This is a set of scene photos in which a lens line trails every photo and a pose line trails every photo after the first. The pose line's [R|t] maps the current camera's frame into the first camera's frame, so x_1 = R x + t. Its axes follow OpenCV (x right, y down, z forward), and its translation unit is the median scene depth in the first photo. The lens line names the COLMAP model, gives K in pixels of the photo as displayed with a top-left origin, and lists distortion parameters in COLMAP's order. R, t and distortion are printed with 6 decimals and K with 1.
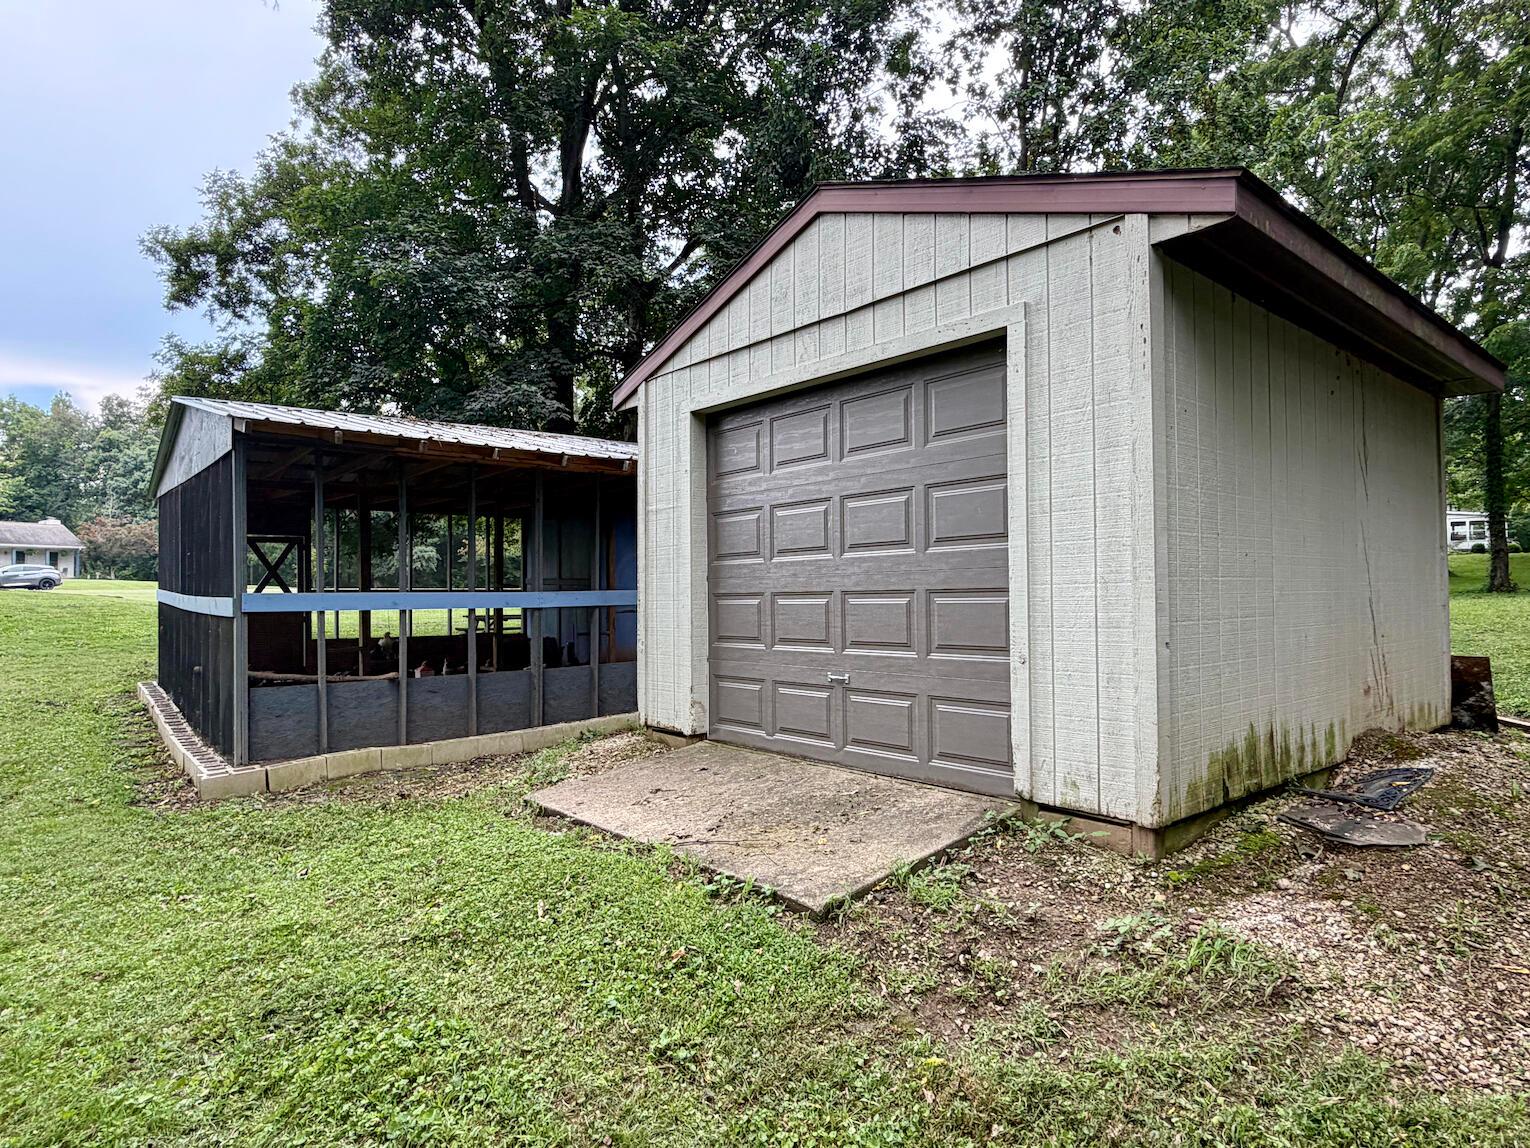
lens RADIAL K [[883.7, 0, 766.2], [0, 883.7, 576.4], [0, 0, 1]] dist [0.005962, -0.000550]
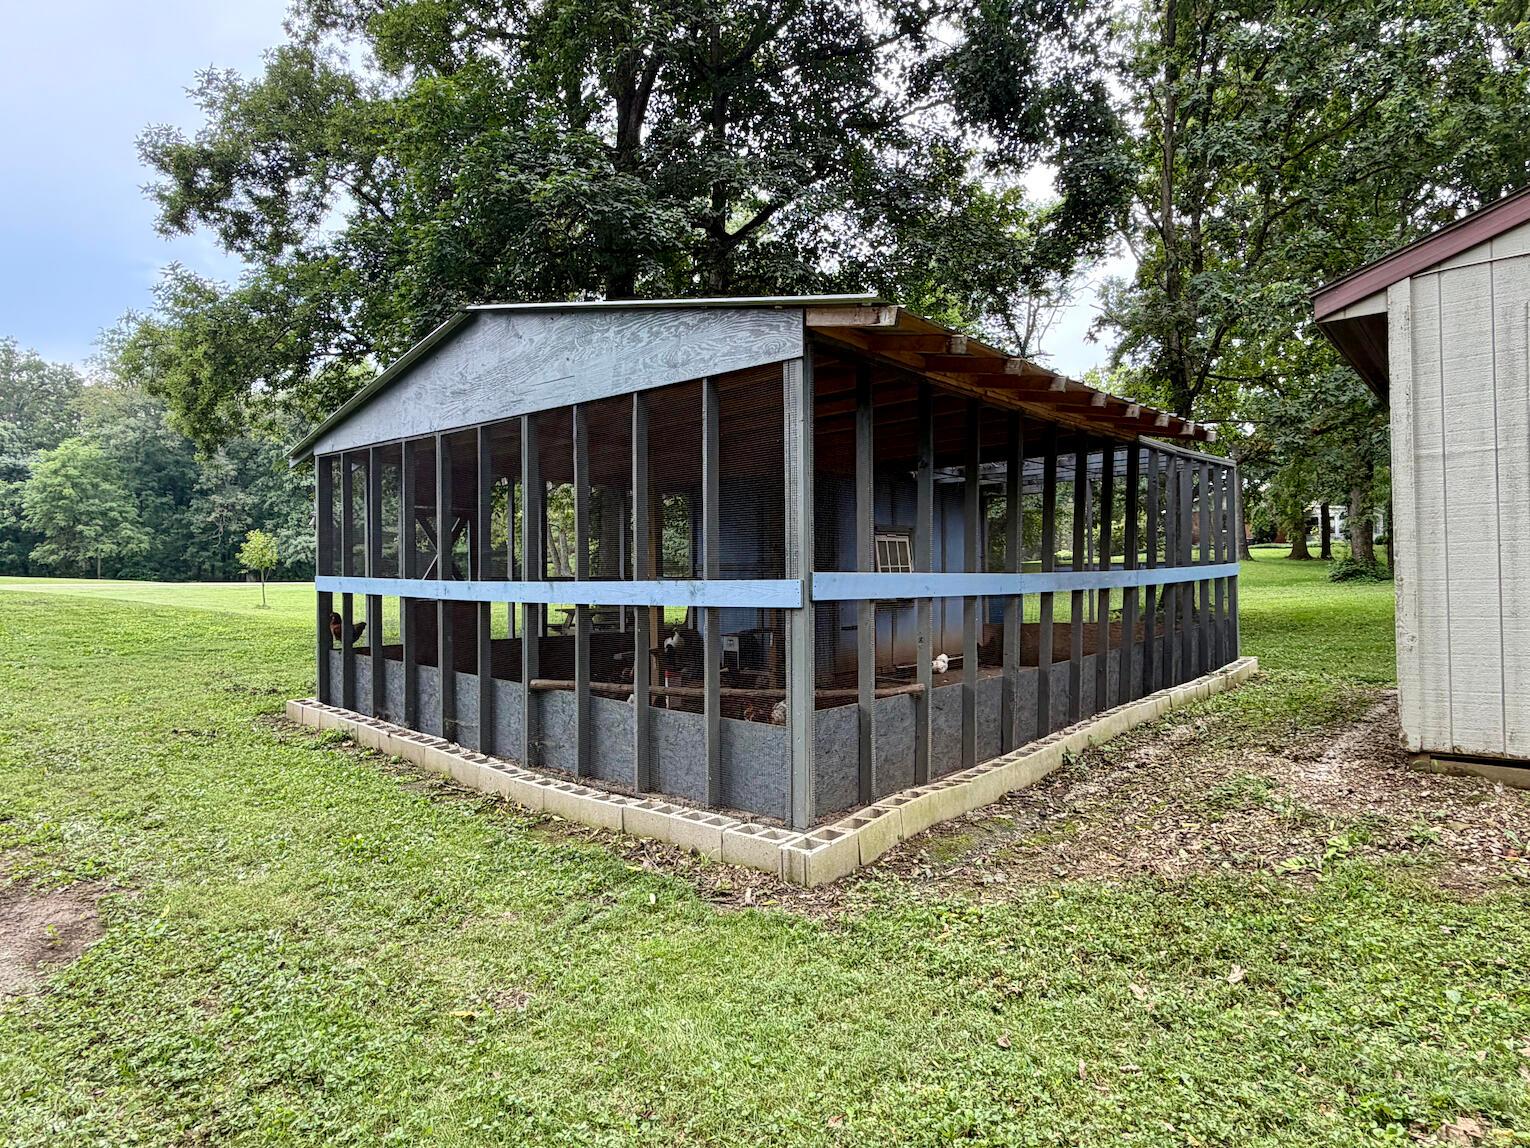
lens RADIAL K [[883.7, 0, 763.3], [0, 883.7, 575.2], [0, 0, 1]] dist [0.005962, -0.000550]
pose [[0.987041, -0.006149, 0.160350, -0.280456], [0.005657, 0.999978, 0.003525, 0.007189], [-0.160368, -0.002572, 0.987054, 0.128769]]
